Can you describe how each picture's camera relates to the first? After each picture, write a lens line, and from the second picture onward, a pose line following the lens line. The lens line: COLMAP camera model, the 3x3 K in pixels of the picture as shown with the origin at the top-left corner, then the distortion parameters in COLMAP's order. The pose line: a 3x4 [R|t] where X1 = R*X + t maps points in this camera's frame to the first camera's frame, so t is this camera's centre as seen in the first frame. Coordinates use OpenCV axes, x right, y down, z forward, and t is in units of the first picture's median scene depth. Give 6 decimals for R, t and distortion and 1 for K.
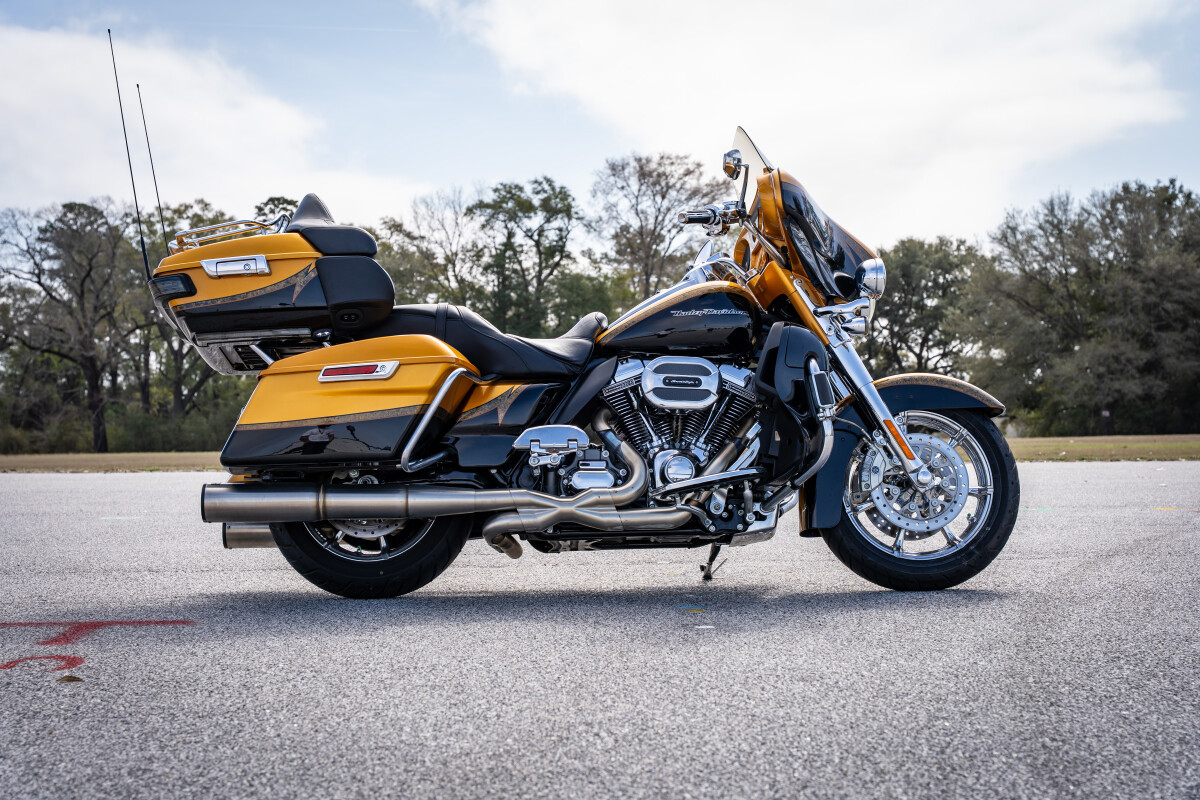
lens RADIAL K [[1973.3, 0, 601.2], [0, 1973.3, 394.2], [0, 0, 1]] dist [0.011075, 0.000000]
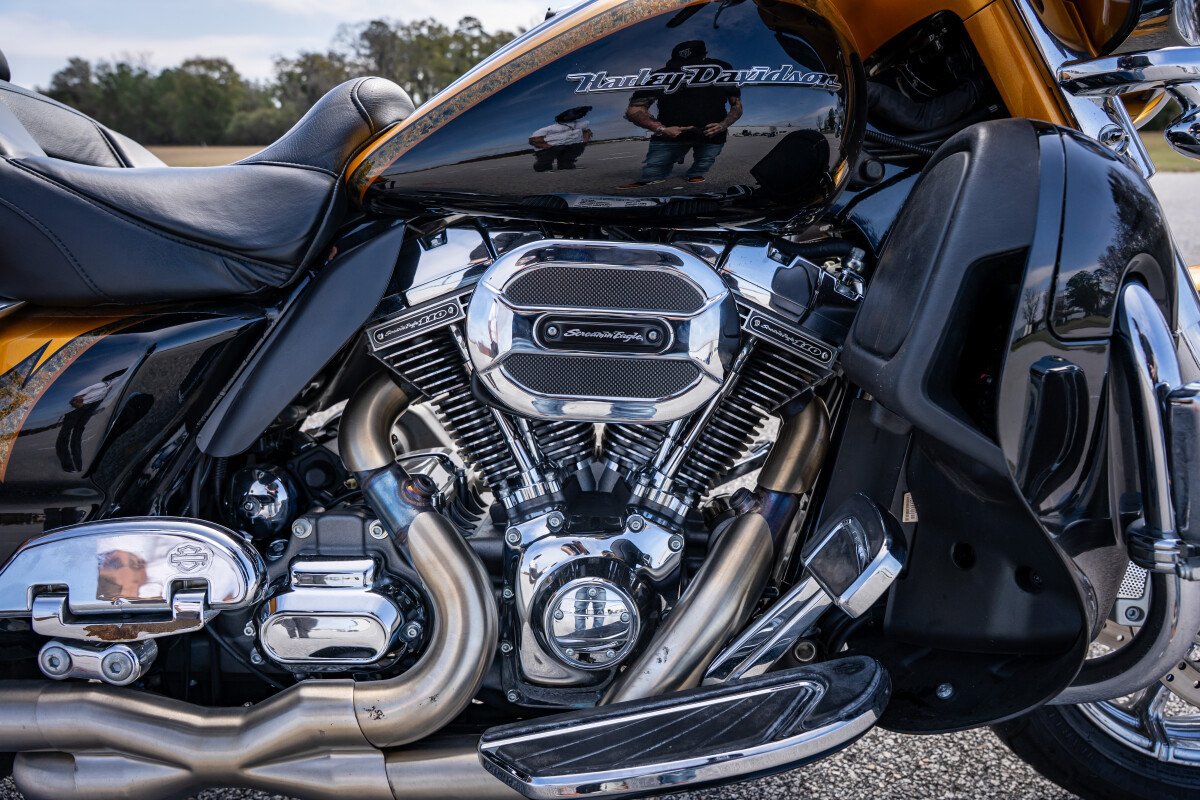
lens RADIAL K [[796.5, 0, 598.2], [0, 796.5, 401.3], [0, 0, 1]] dist [-0.010765, 0.000909]
pose [[0.999602, 0.006337, -0.027477, 0.042182], [0.003454, 0.939559, 0.342370, -0.036143], [0.027986, -0.342328, 0.939163, 0.857725]]
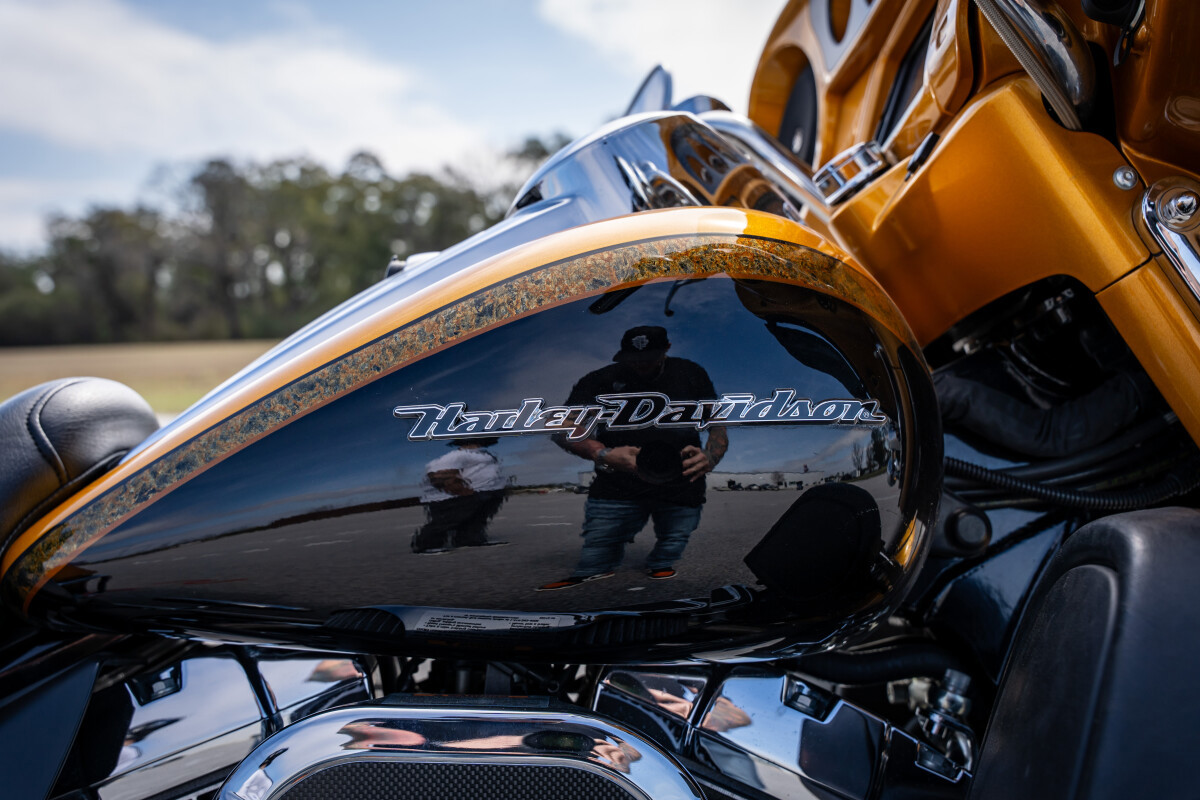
lens RADIAL K [[1366.6, 0, 602.3], [0, 1366.6, 403.5], [0, 0, 1]] dist [0.006440, 0.000000]
pose [[0.999818, -0.017836, -0.006744, 0.051490], [0.018342, 0.996247, 0.084587, -0.050185], [0.005210, -0.084696, 0.996393, 0.871986]]
